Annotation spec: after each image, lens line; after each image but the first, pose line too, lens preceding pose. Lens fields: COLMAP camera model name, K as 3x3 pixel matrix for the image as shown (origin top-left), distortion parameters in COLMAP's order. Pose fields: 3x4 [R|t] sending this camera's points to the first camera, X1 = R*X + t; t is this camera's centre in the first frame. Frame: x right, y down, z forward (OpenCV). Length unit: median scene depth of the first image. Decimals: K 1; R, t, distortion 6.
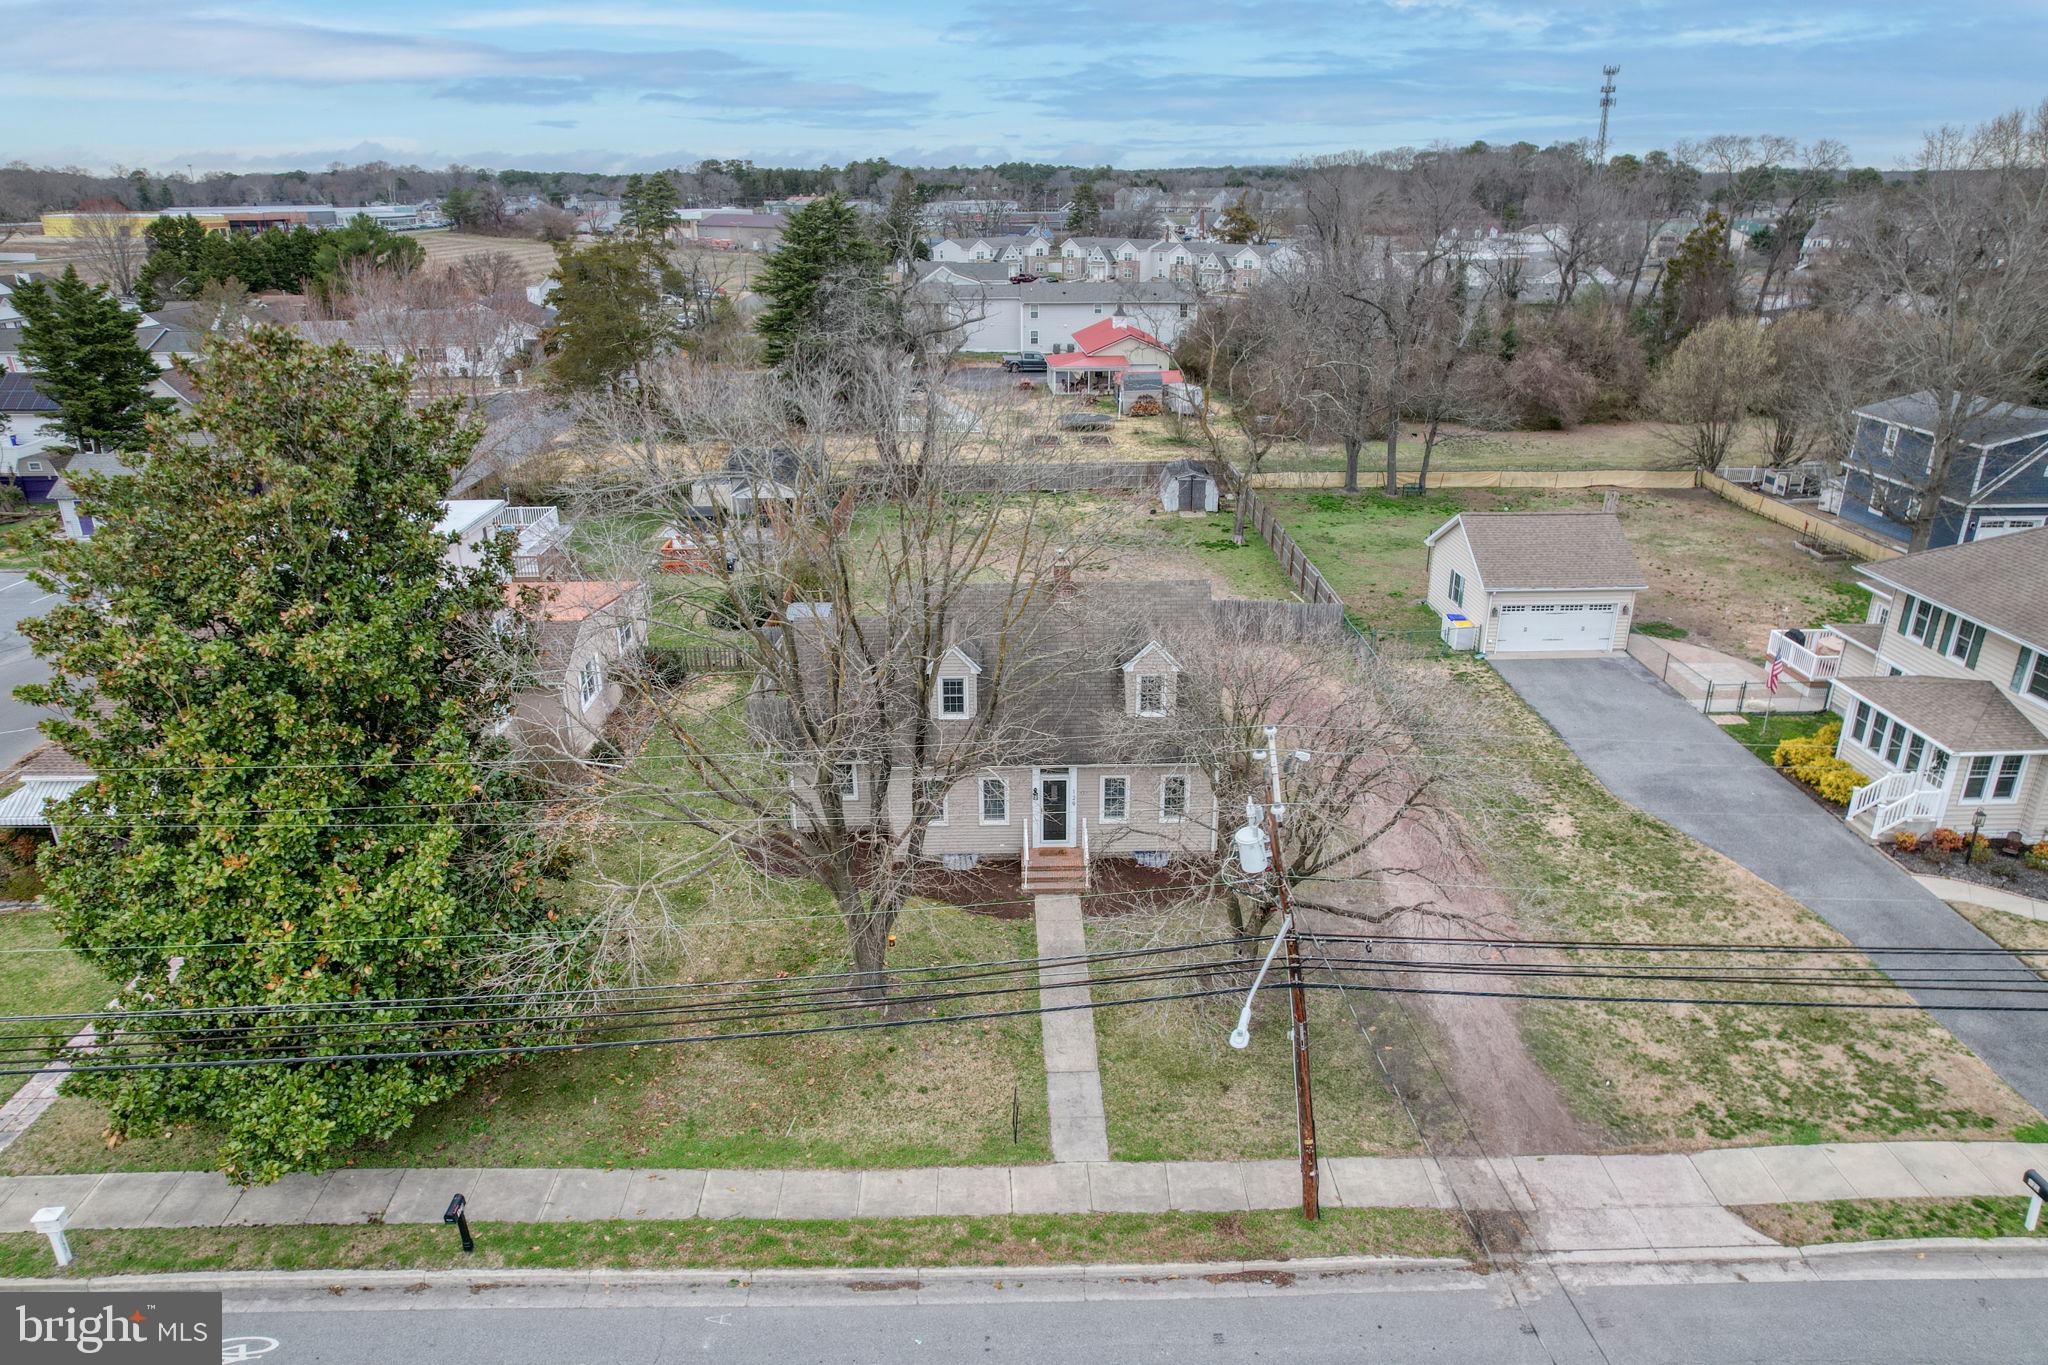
lens RADIAL K [[1049.9, 0, 1024.4], [0, 1049.9, 669.6], [0, 0, 1]] dist [-0.081460, 0.039645]
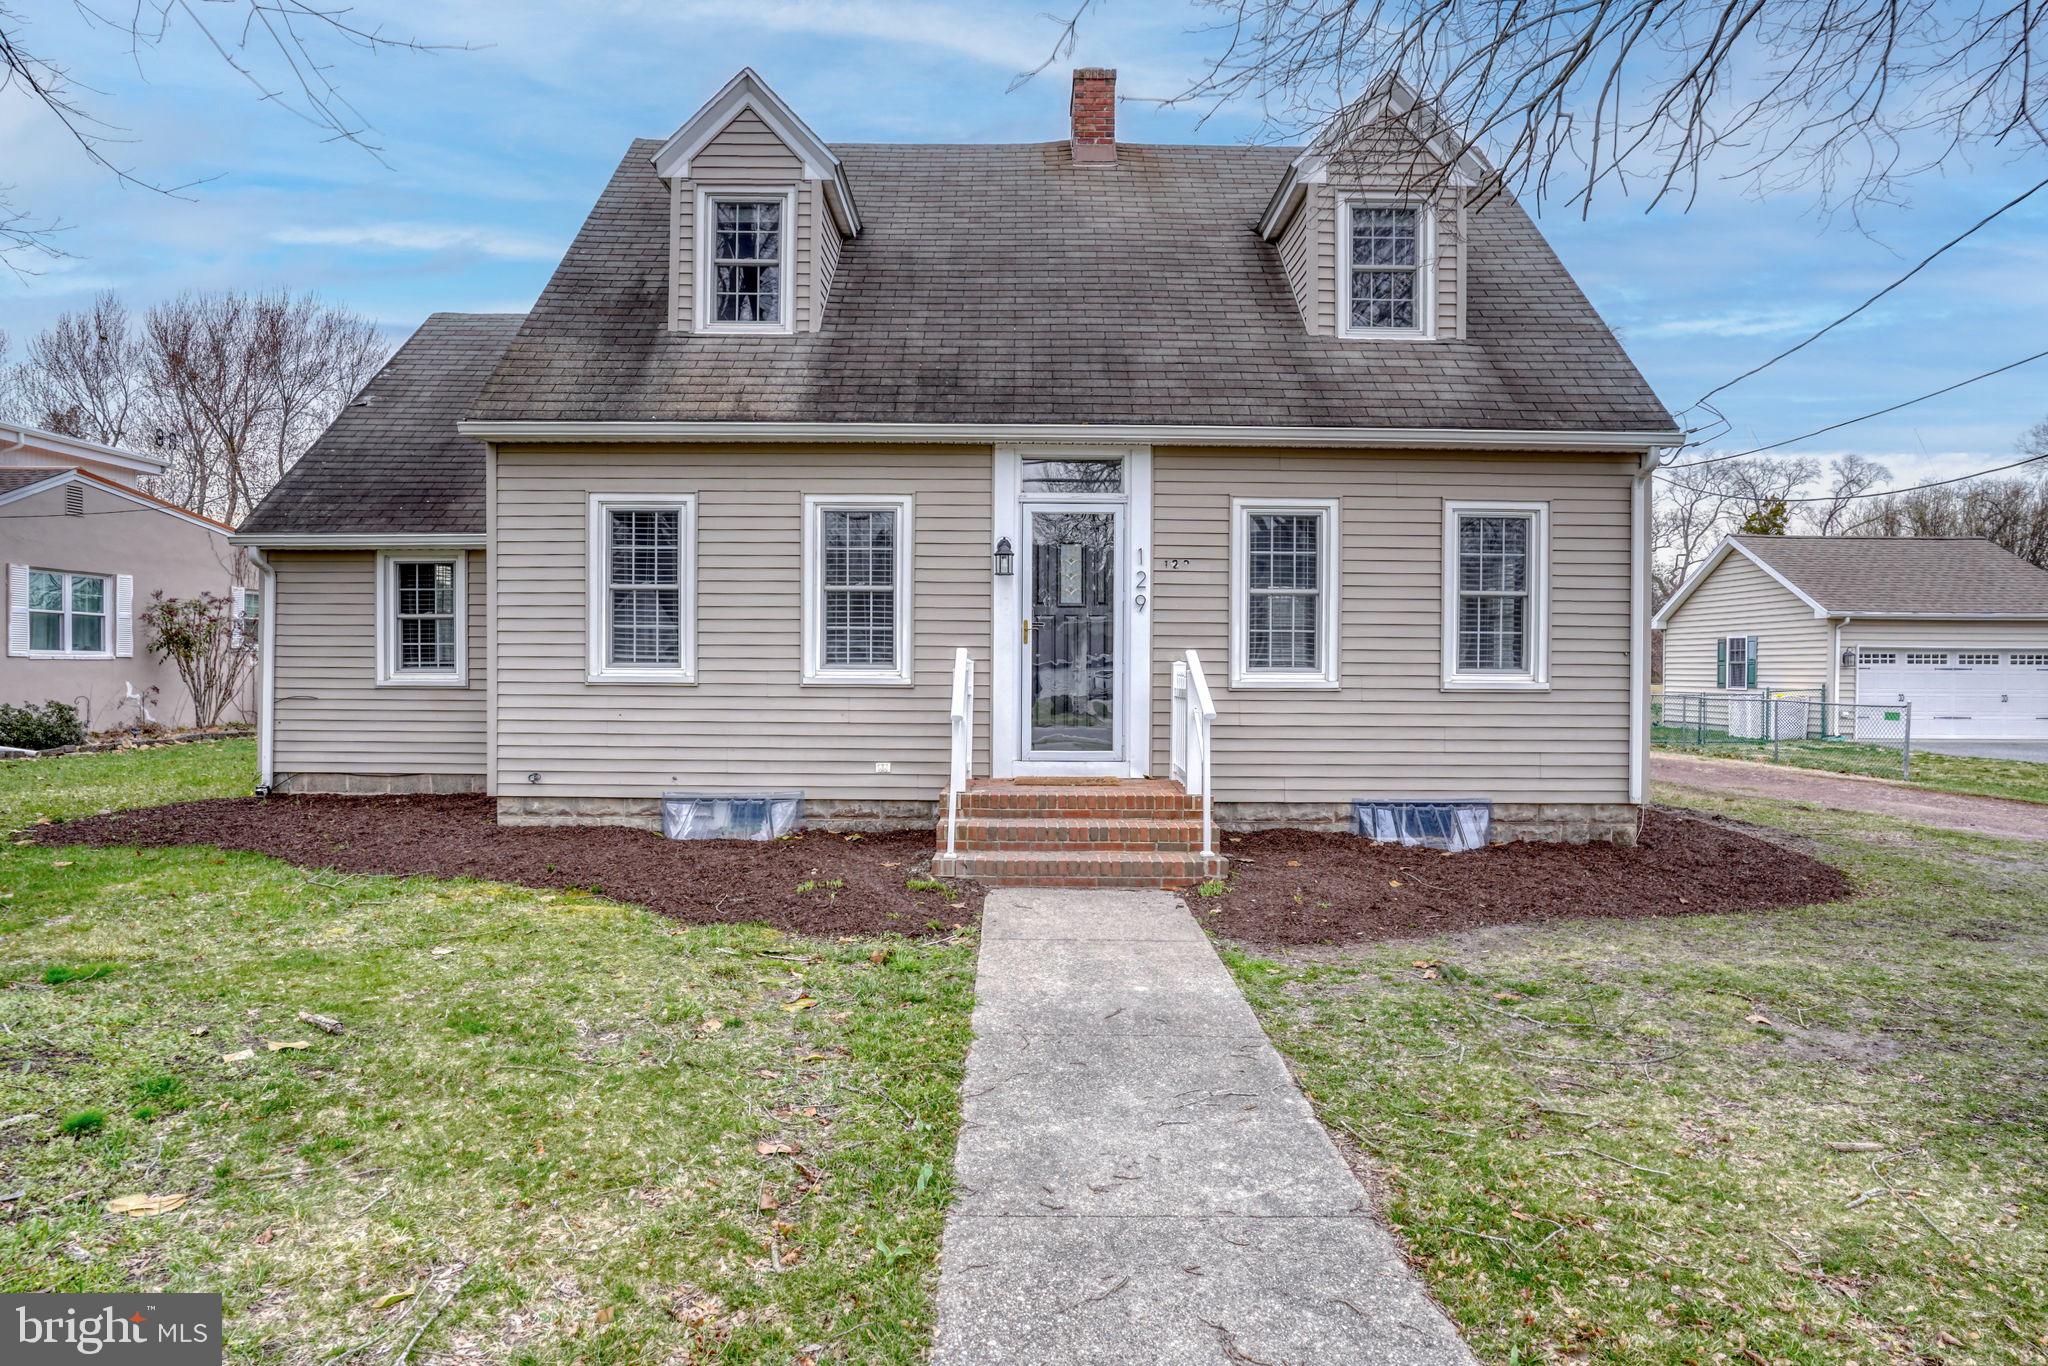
lens RADIAL K [[1049.9, 0, 1024.4], [0, 1049.9, 670.1], [0, 0, 1]] dist [-0.081460, 0.039645]
pose [[0.999816, 0.017074, -0.008791, 0.018418], [-0.019116, 0.928564, -0.370681, 0.246823], [0.001834, 0.370780, 0.928719, 0.746702]]
